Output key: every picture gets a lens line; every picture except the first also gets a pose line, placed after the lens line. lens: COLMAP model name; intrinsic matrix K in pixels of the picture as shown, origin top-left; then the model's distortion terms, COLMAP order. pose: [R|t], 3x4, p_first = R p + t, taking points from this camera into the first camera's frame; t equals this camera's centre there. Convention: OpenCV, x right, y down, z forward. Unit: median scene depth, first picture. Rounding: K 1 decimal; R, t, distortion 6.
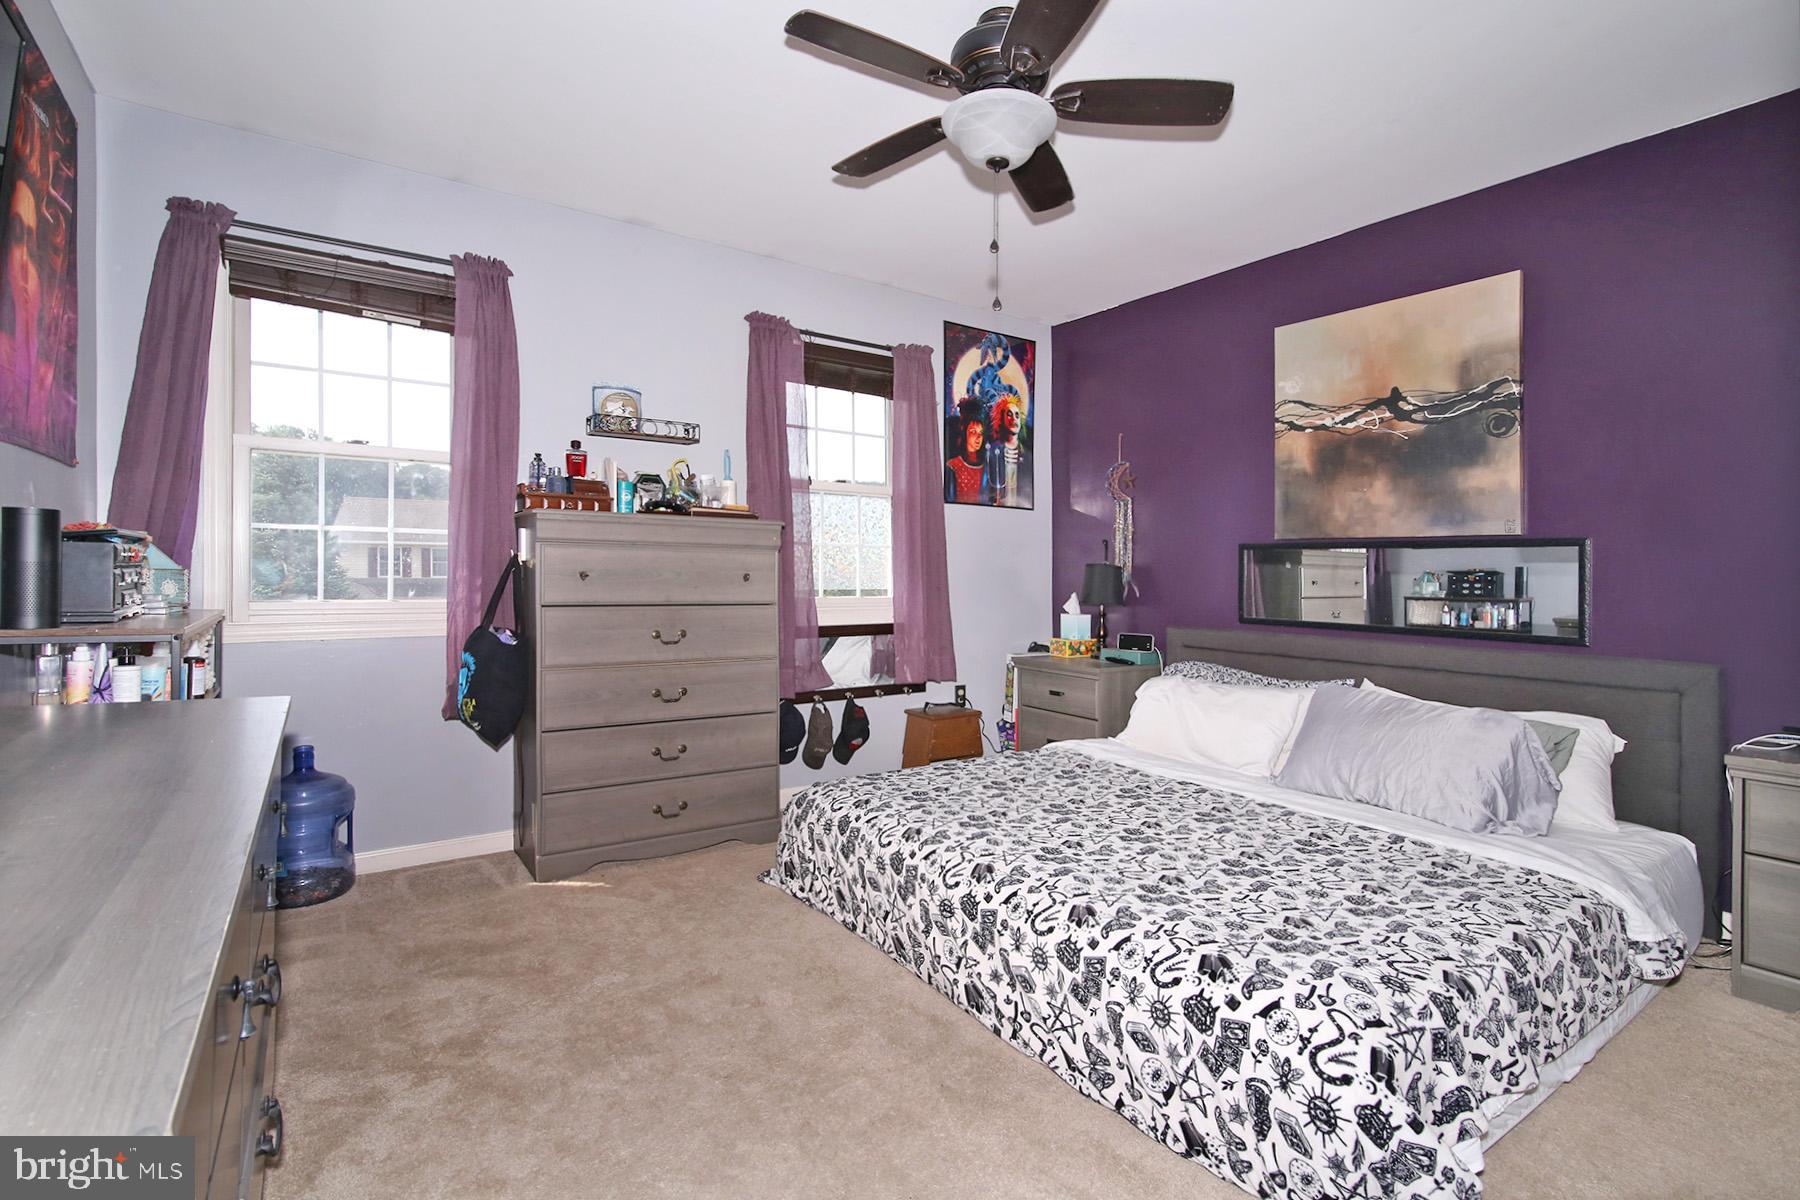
lens RADIAL K [[846.7, 0, 895.4], [0, 846.7, 598.8], [0, 0, 1]] dist [-0.005769, 0.002300]
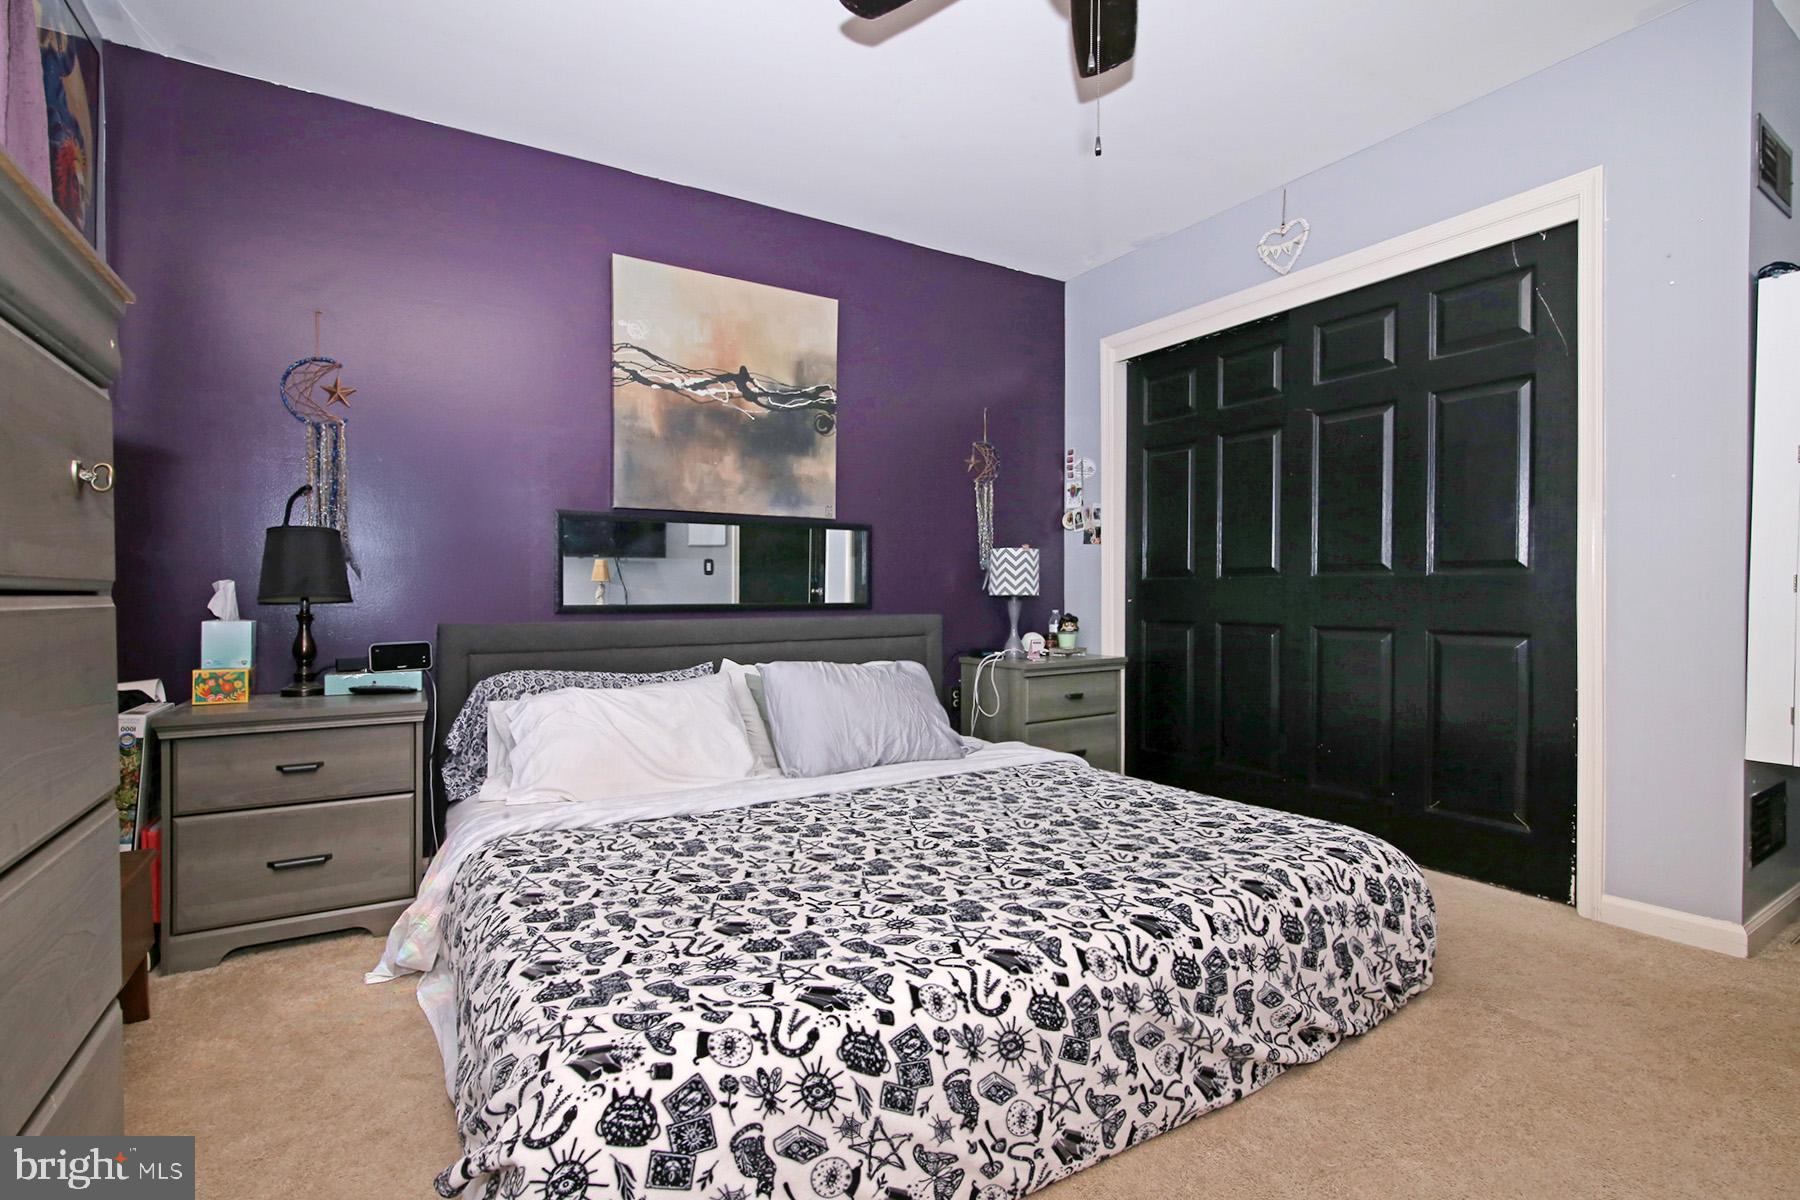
lens RADIAL K [[846.7, 0, 891.3], [0, 846.7, 586.4], [0, 0, 1]] dist [-0.005769, 0.002300]
pose [[0.109529, -0.005876, 0.993966, -0.401963], [0.021766, 0.999757, 0.003512, 0.014292], [-0.993745, 0.021250, 0.109631, 0.718227]]
